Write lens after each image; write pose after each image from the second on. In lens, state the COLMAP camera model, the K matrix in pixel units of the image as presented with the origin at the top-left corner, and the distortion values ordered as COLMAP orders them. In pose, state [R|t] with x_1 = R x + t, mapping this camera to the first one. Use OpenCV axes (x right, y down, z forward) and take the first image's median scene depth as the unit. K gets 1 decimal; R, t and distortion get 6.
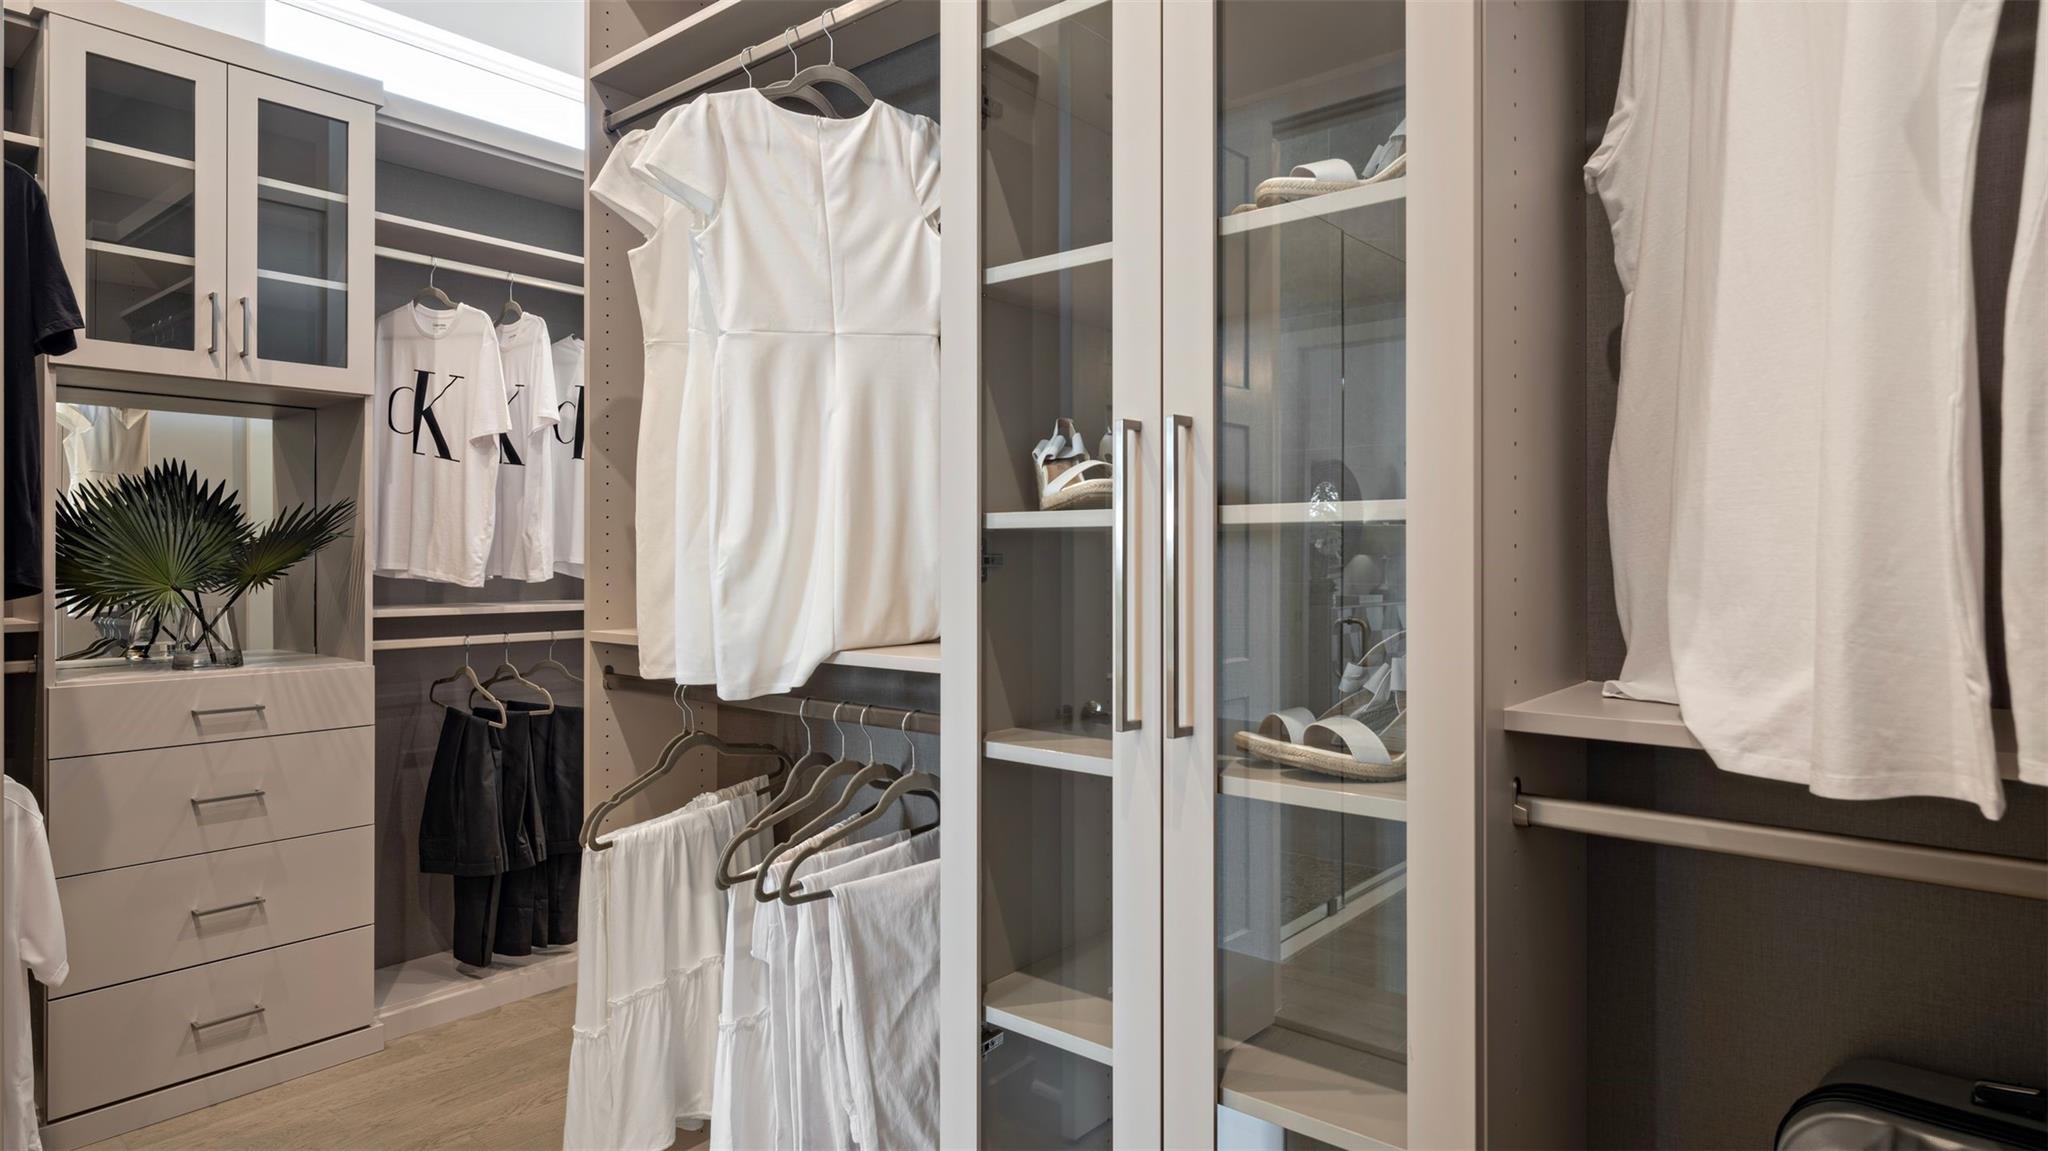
lens RADIAL K [[1116.8, 0, 1017.5], [0, 1116.8, 577.8], [0, 0, 1]] dist [0.007860, -0.001693]
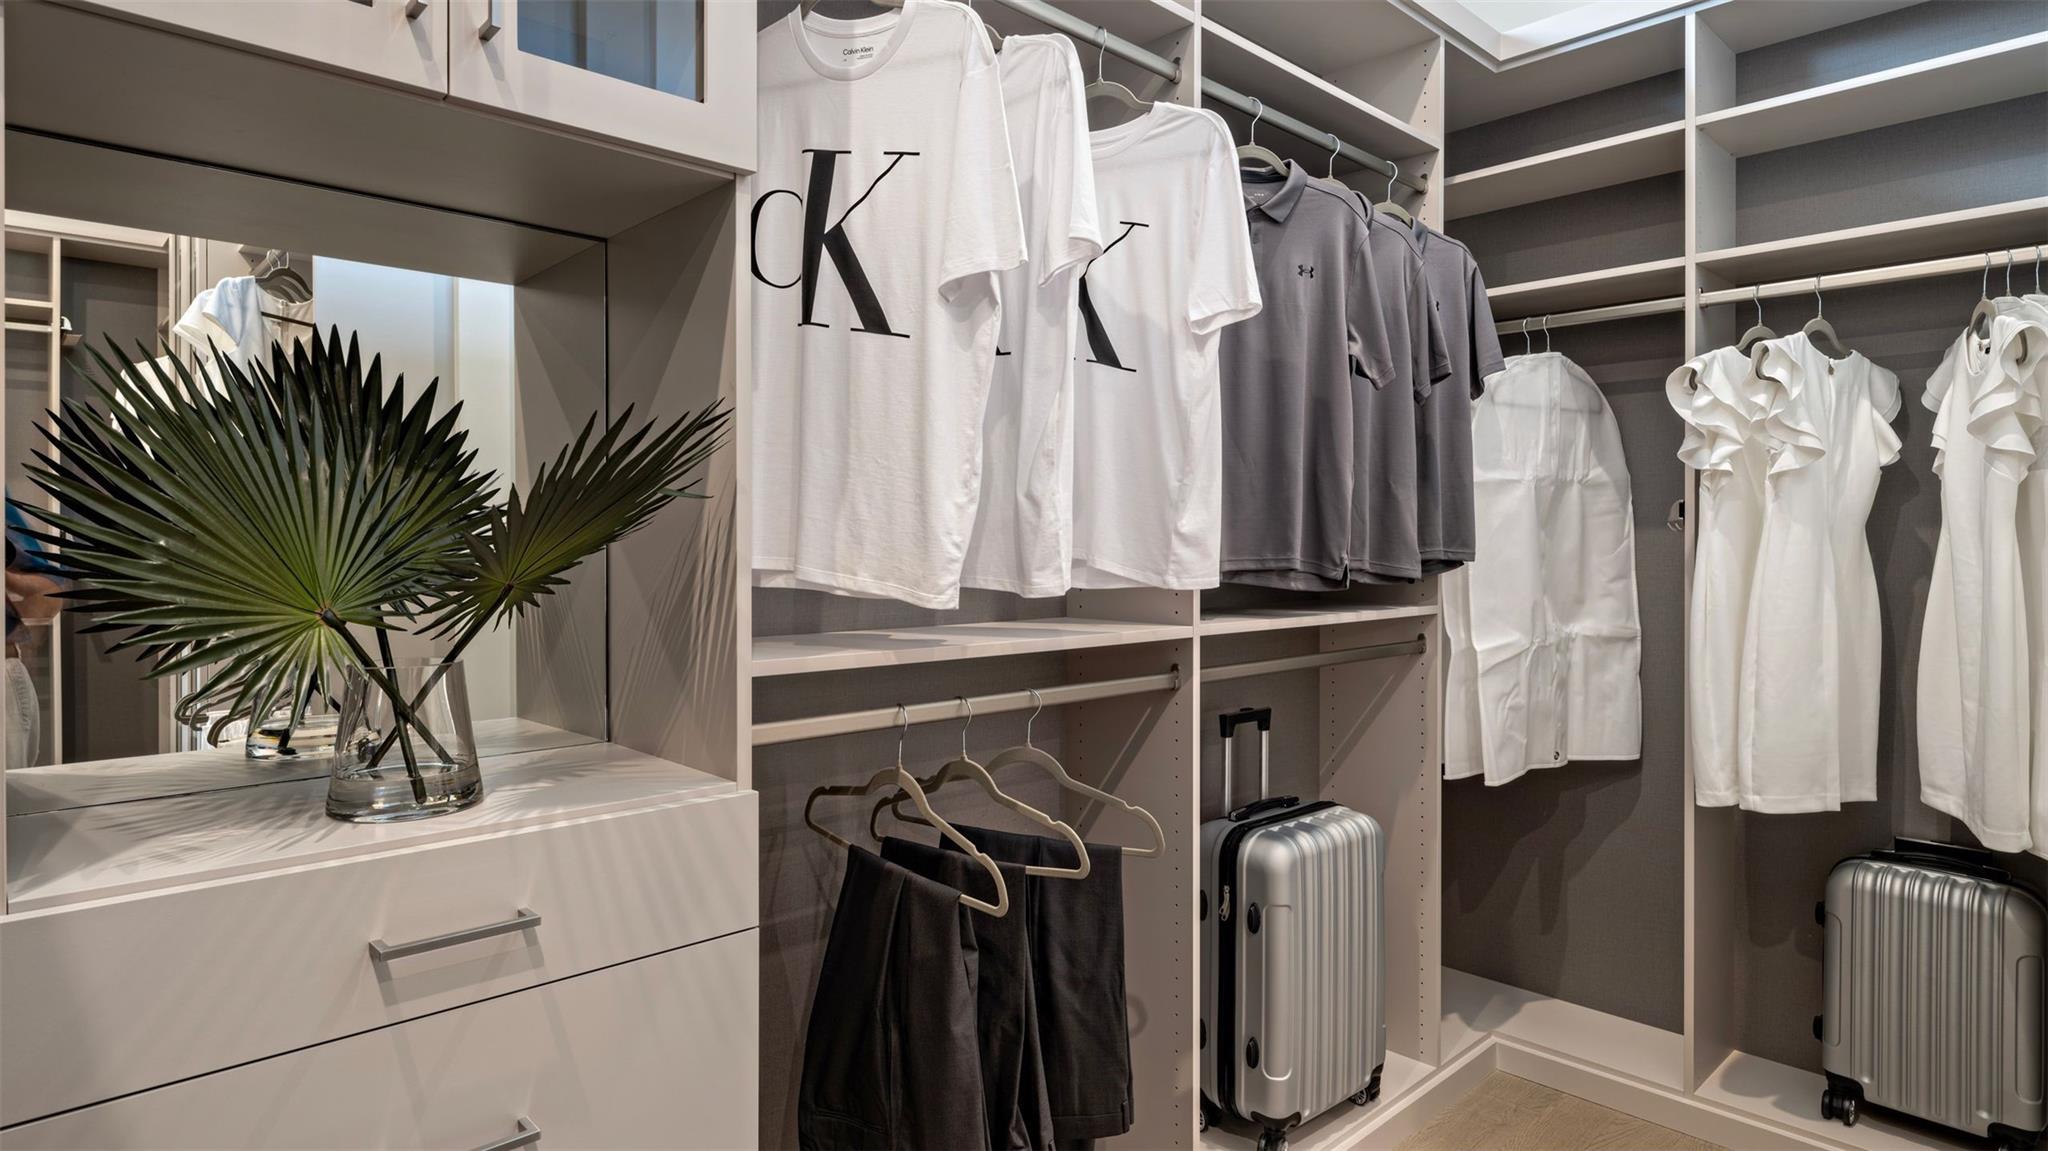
lens RADIAL K [[1116.8, 0, 1025.4], [0, 1116.8, 575.7], [0, 0, 1]] dist [0.007860, -0.001693]
pose [[0.993618, 0.001719, -0.112784, -0.416453], [-0.000926, 0.999974, 0.007084, -0.009132], [0.112793, -0.006934, 0.993594, 0.571377]]
